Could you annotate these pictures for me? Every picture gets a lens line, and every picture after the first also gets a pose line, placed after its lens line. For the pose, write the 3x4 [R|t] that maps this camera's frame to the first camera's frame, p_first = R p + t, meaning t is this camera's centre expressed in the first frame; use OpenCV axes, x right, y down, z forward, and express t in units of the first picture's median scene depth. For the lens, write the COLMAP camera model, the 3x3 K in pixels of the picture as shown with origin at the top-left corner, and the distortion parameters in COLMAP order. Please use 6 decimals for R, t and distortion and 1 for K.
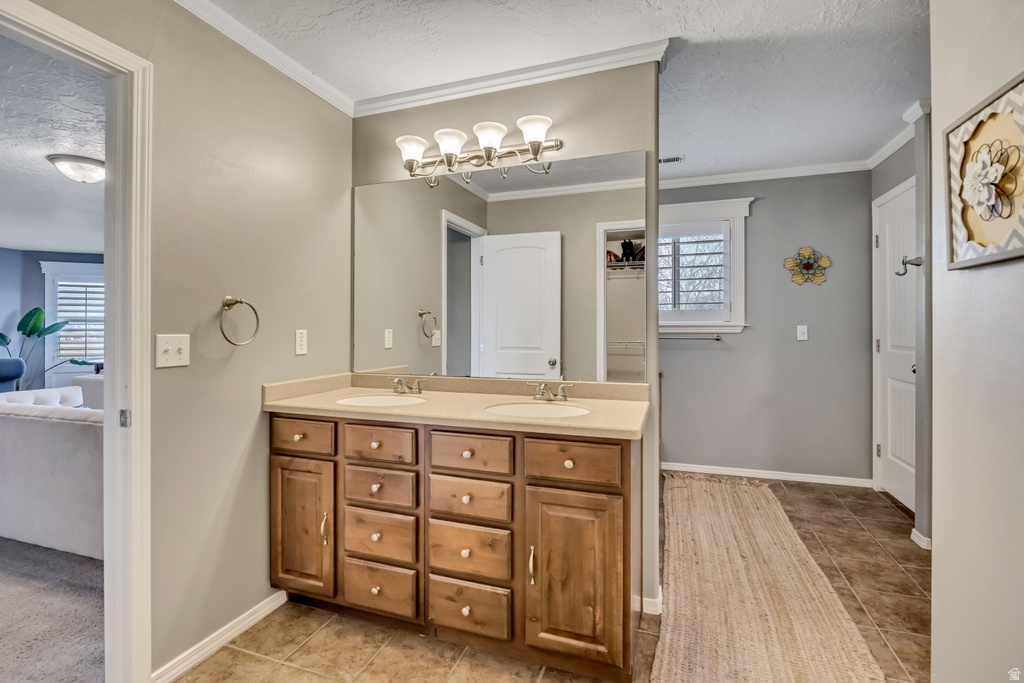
lens RADIAL K [[461.8, 0, 510.3], [0, 461.8, 325.0], [0, 0, 1]] dist [-0.003117, -0.001610]
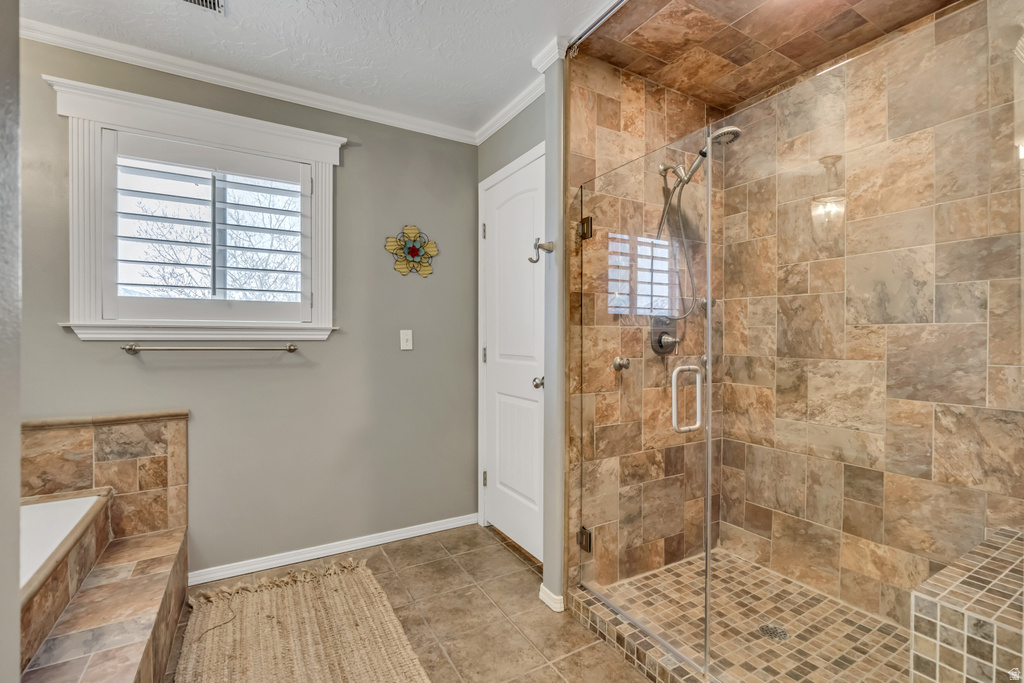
lens RADIAL K [[461.8, 0, 517.8], [0, 461.8, 342.6], [0, 0, 1]] dist [-0.003117, -0.001610]
pose [[0.643283, -0.002349, 0.765625, 0.185523], [-0.008186, 0.999917, 0.009945, 0.013740], [-0.765584, -0.012665, 0.643211, 0.400704]]
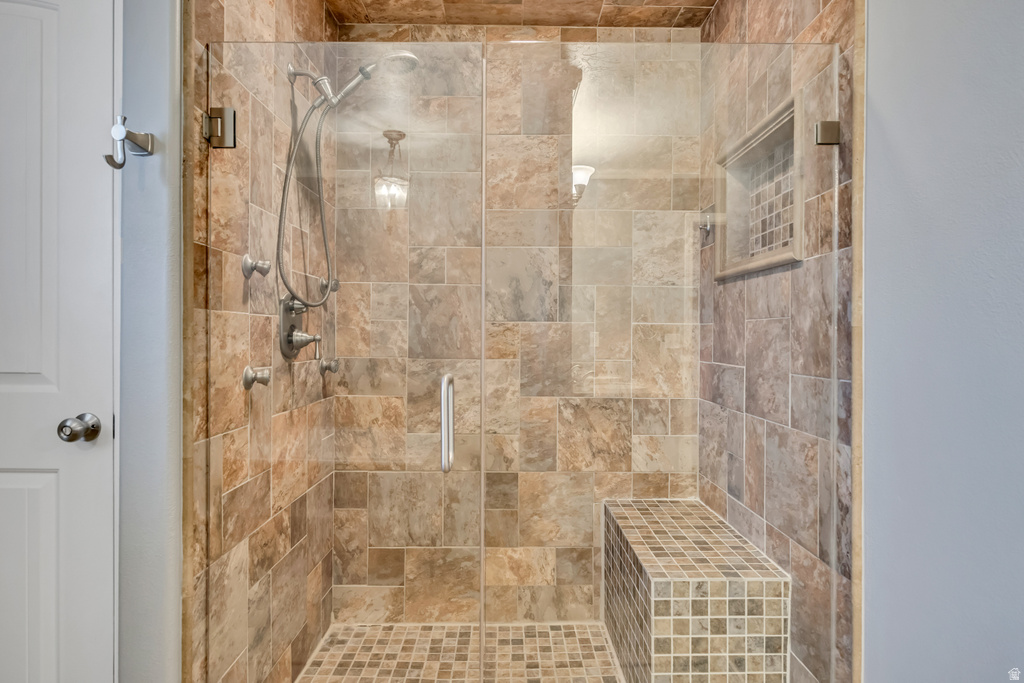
lens RADIAL K [[582.0, 0, 510.9], [0, 582.0, 341.4], [0, 0, 1]] dist [0.006065, 0.000759]
pose [[-0.334225, -0.002870, 0.942489, 0.255842], [-0.008922, 0.999960, -0.000119, 0.017306], [-0.942451, -0.008448, -0.334237, 0.680846]]
